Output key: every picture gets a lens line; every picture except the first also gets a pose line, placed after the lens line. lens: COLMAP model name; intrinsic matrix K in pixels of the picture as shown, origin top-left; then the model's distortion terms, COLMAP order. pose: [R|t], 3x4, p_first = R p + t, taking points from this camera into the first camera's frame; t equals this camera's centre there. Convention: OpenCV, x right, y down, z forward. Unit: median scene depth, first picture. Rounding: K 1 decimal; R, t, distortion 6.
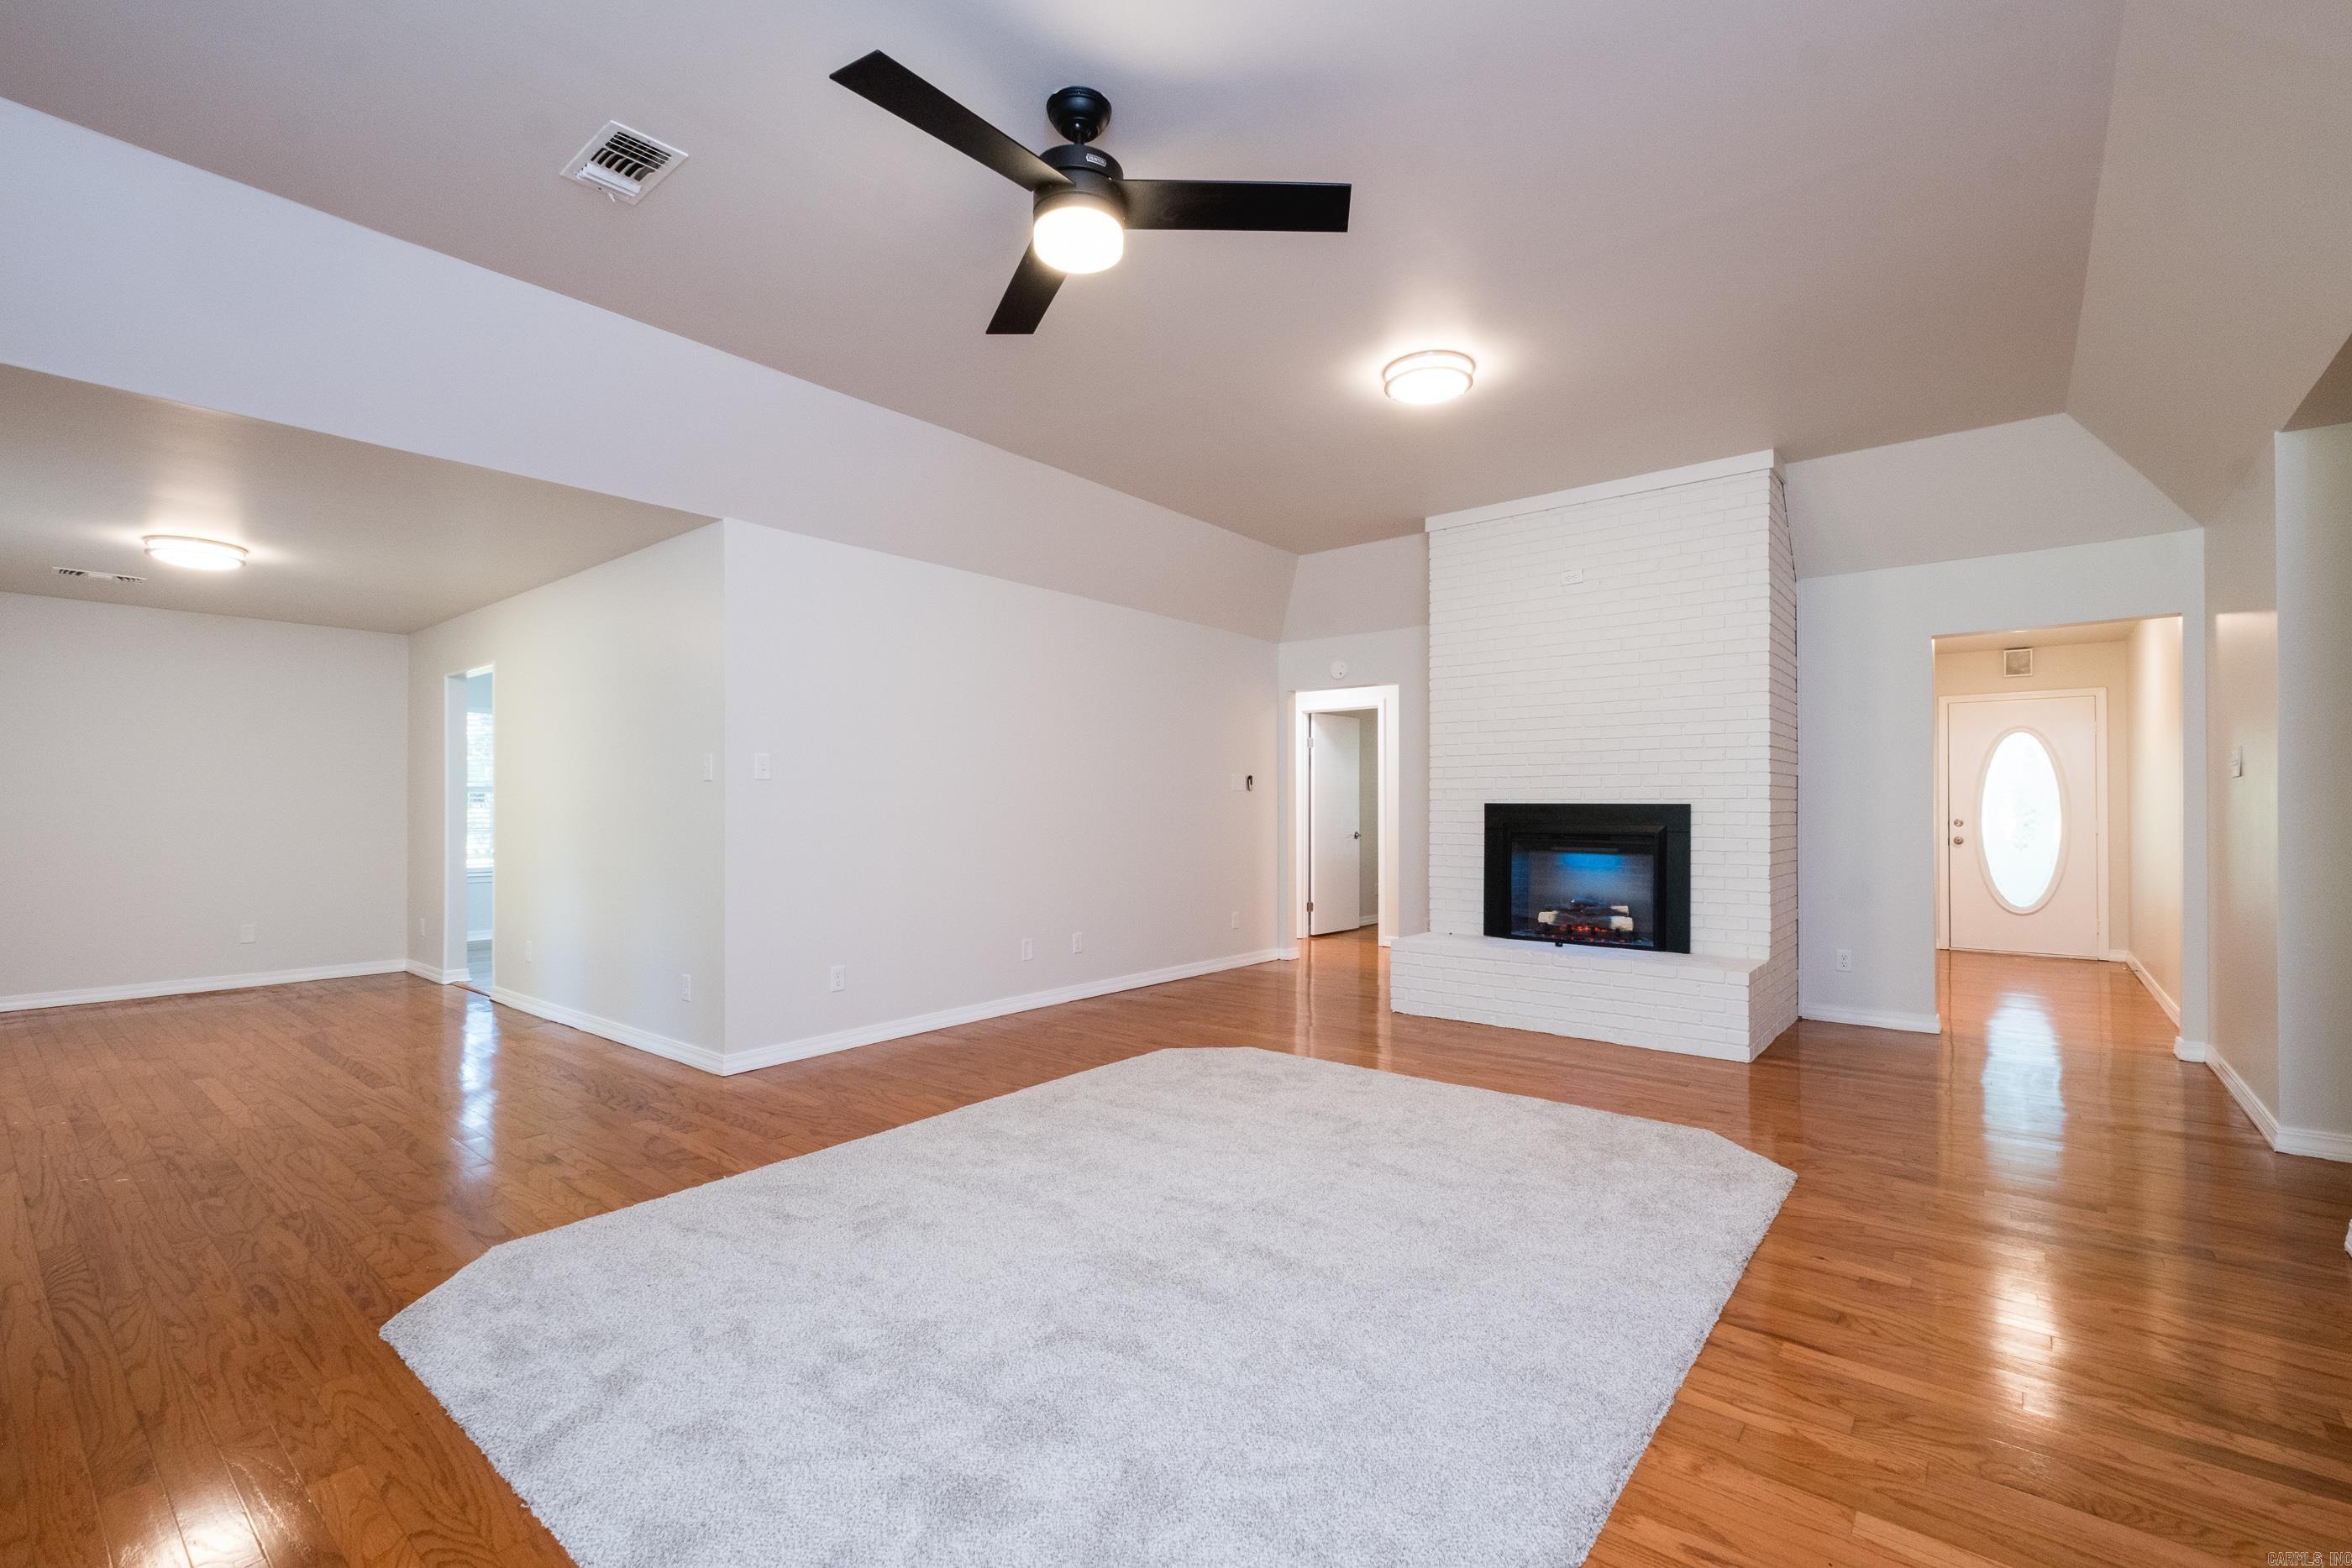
lens RADIAL K [[1032.6, 0, 1121.3], [0, 1032.6, 806.7], [0, 0, 1]] dist [-0.001045, -0.010831]
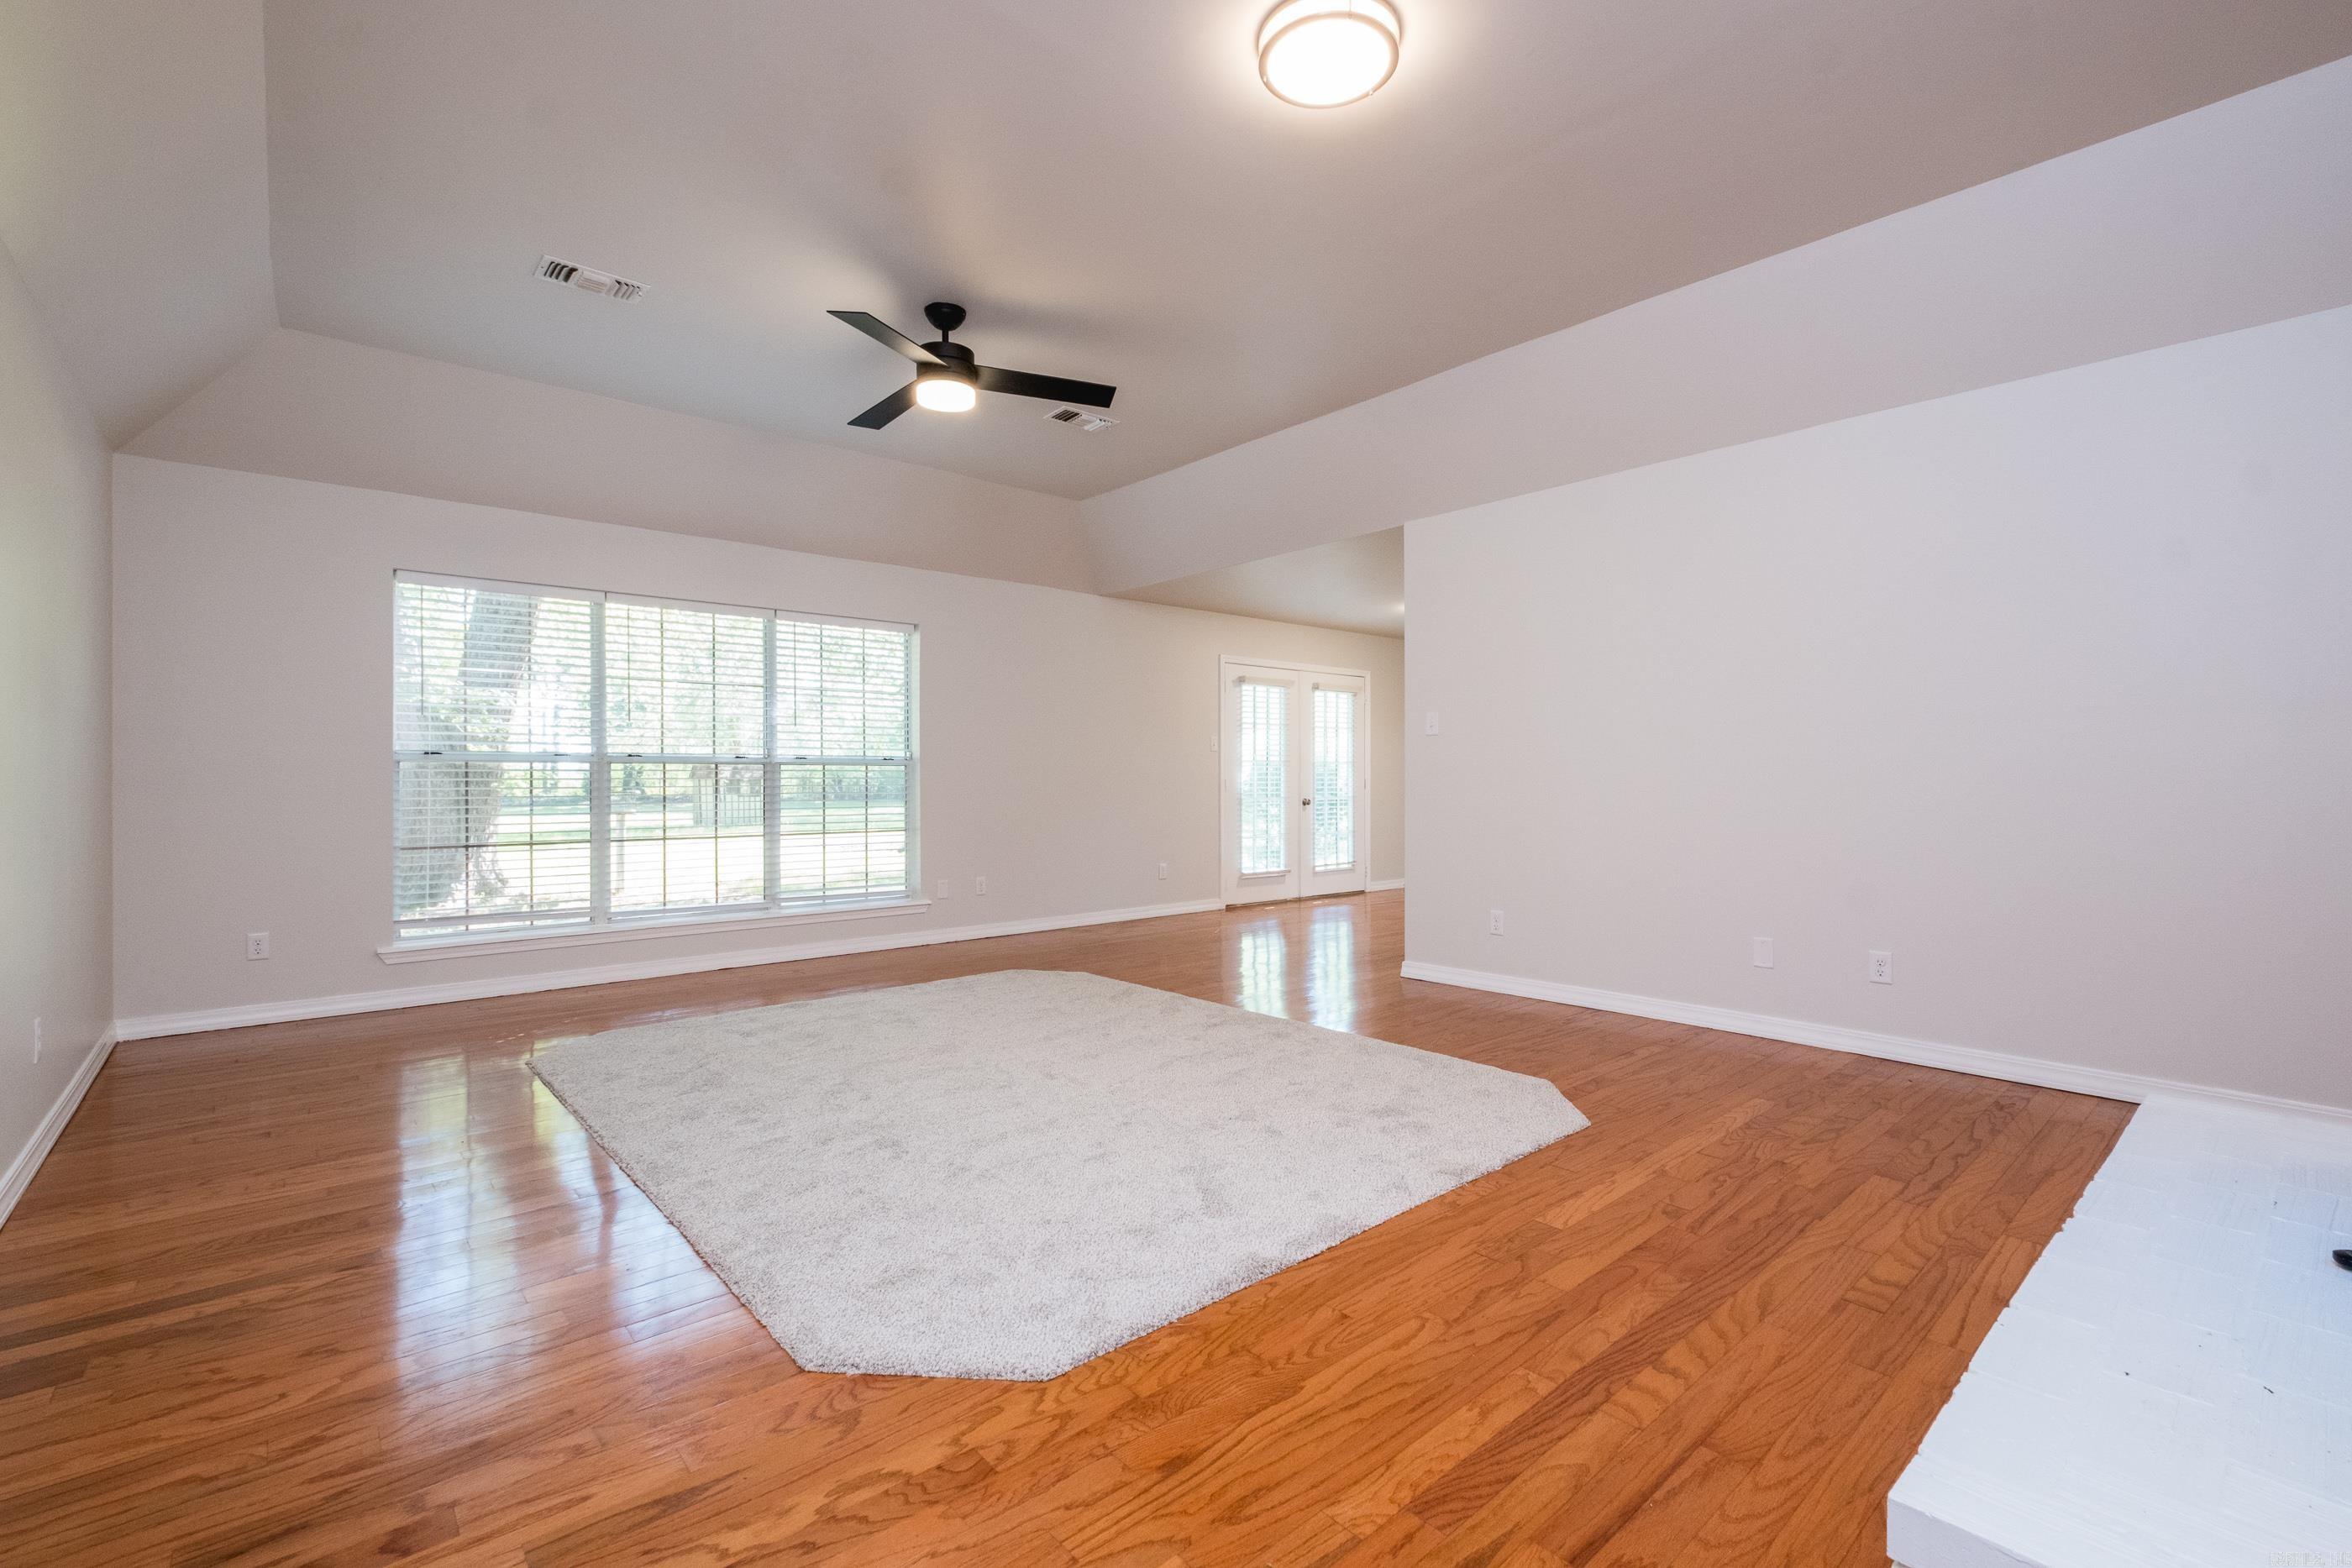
lens RADIAL K [[1073.7, 0, 1238.5], [0, 1073.7, 775.3], [0, 0, 1]] dist [-0.001001, -0.000337]
pose [[-0.128317, 0.004023, -0.991725, 0.923801], [0.003689, 0.999987, 0.003579, 0.017411], [0.991726, -0.003199, -0.128331, 0.994162]]
